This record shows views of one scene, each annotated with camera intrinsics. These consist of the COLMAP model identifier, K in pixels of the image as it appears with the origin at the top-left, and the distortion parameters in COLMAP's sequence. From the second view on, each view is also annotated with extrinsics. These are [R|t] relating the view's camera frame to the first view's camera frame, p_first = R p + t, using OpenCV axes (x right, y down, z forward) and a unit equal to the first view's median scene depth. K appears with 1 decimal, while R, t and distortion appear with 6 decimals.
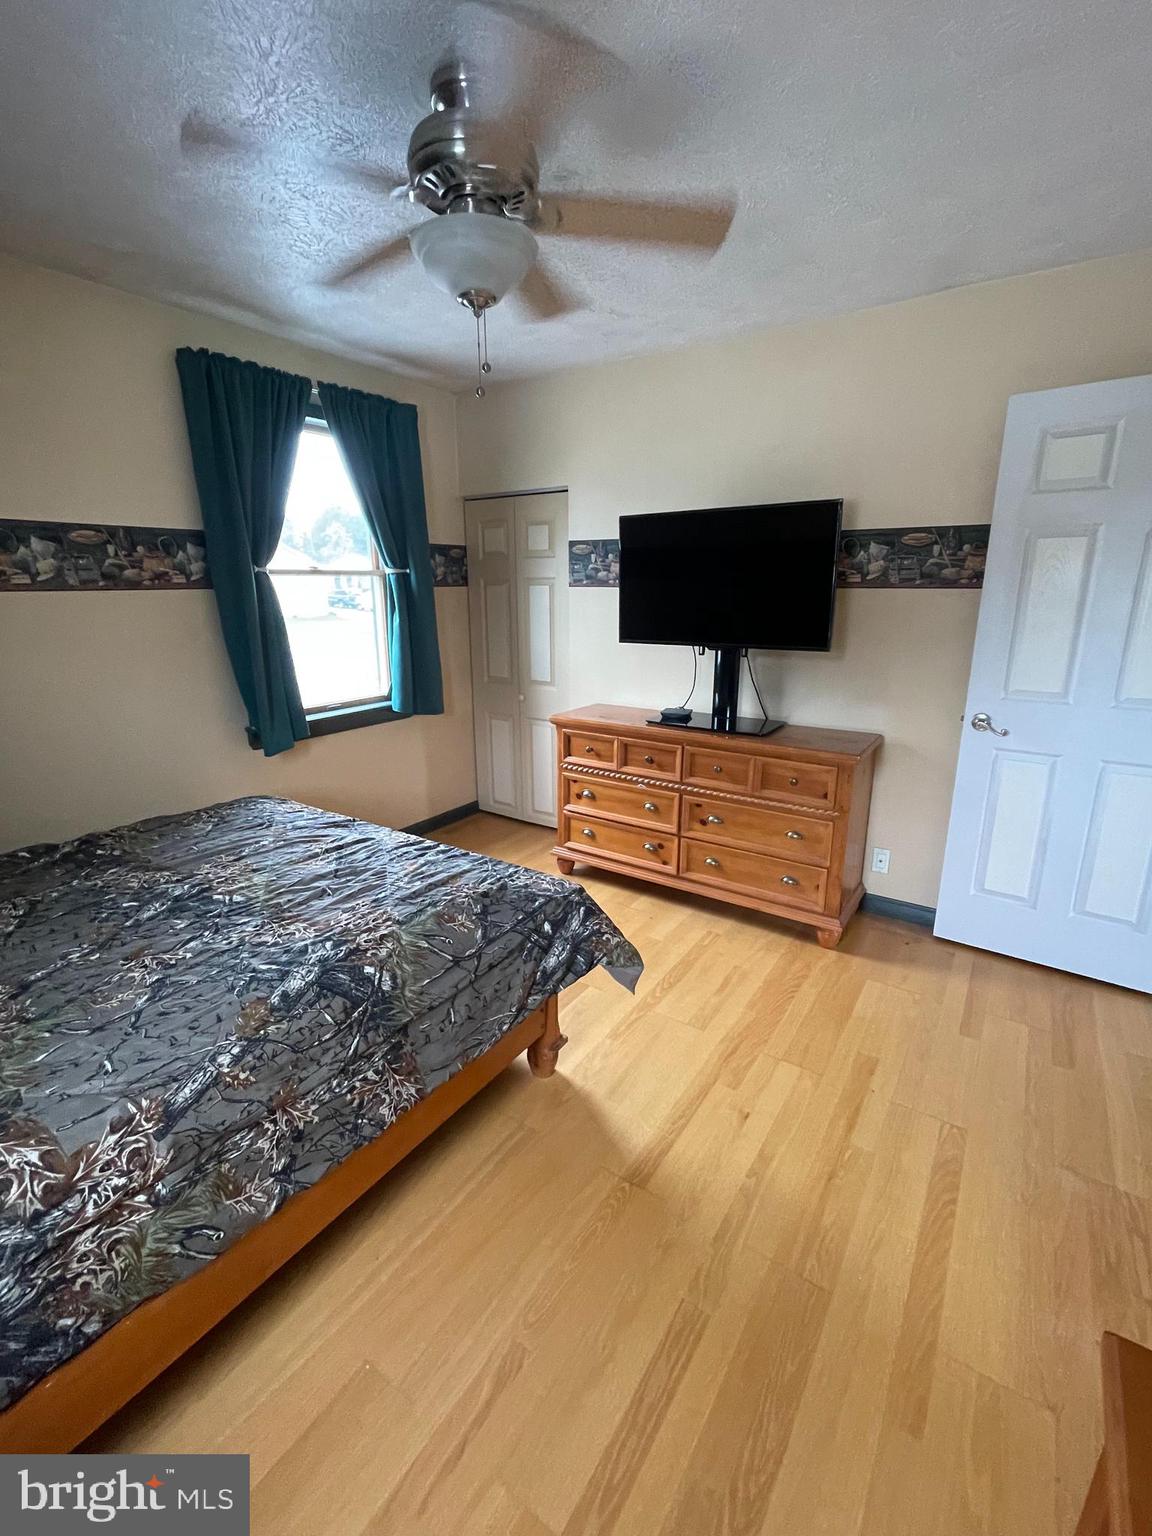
lens RADIAL K [[676.4, 0, 571.7], [0, 676.4, 760.5], [0, 0, 1]] dist [0.004072, 0.000979]
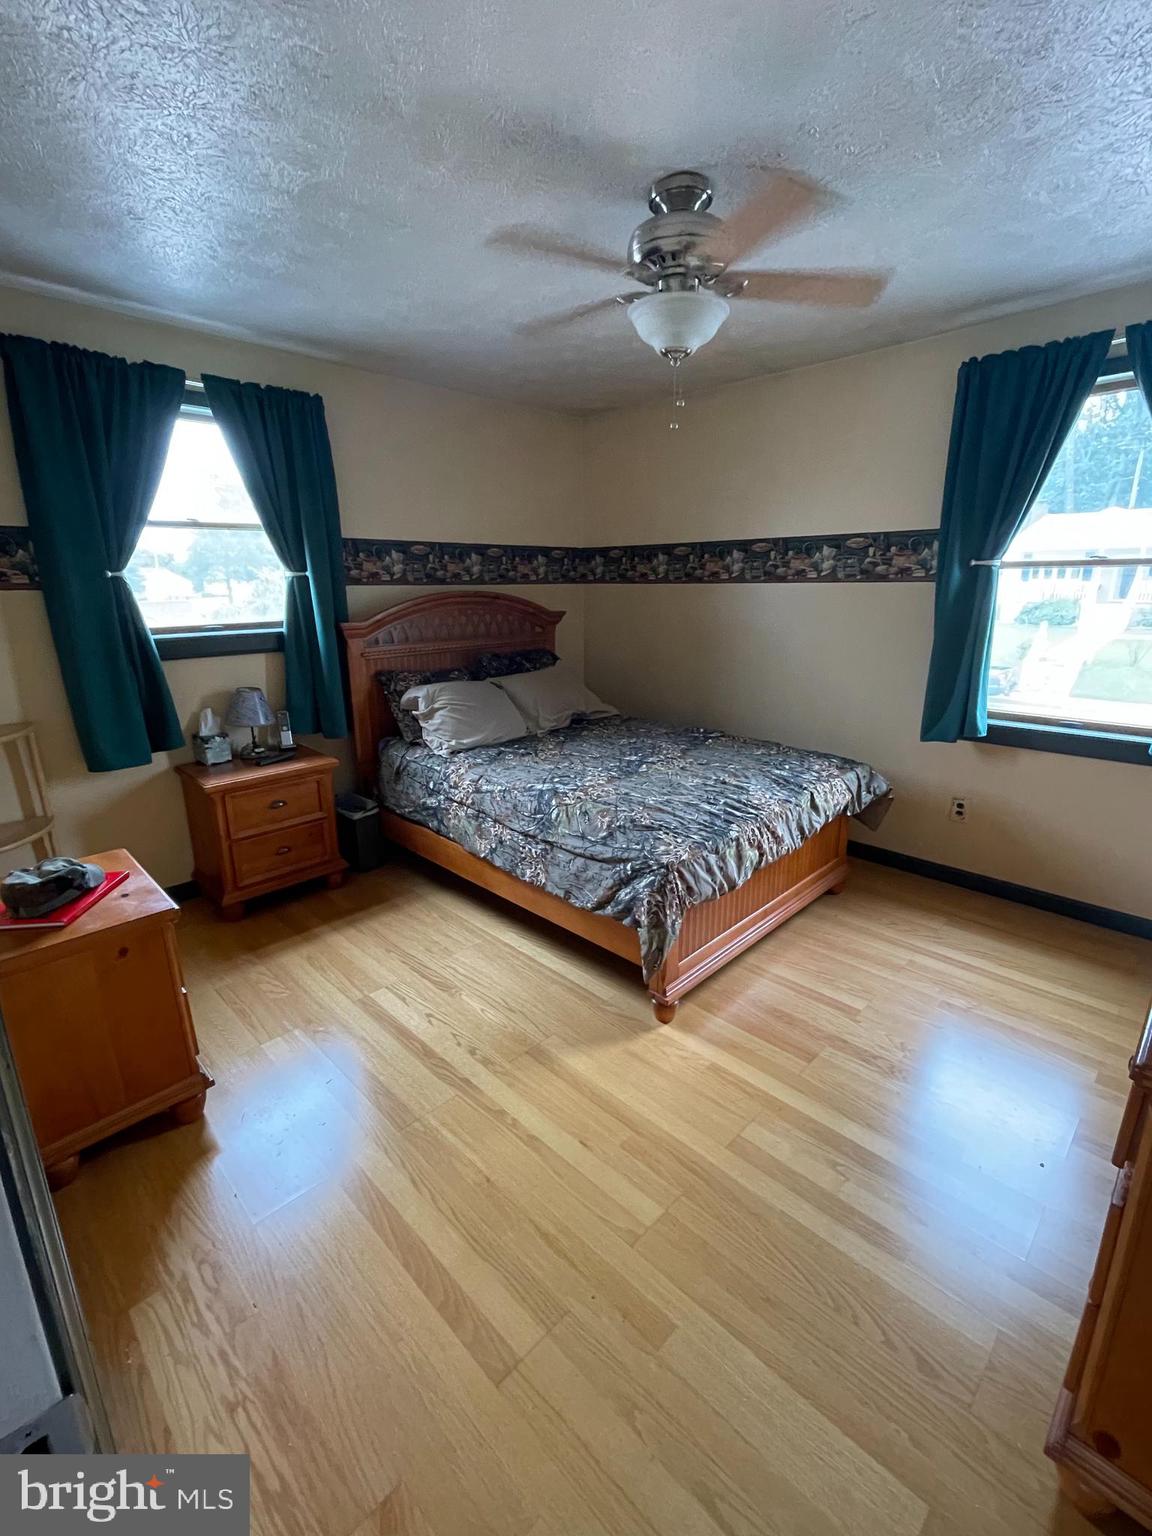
lens RADIAL K [[676.4, 0, 573.8], [0, 676.4, 767.9], [0, 0, 1]] dist [0.004072, 0.000979]
pose [[-0.176520, 0.270479, -0.946405, 0.962652], [-0.243930, 0.919489, 0.308284, -0.235954], [0.953593, 0.285275, -0.096330, 0.870012]]
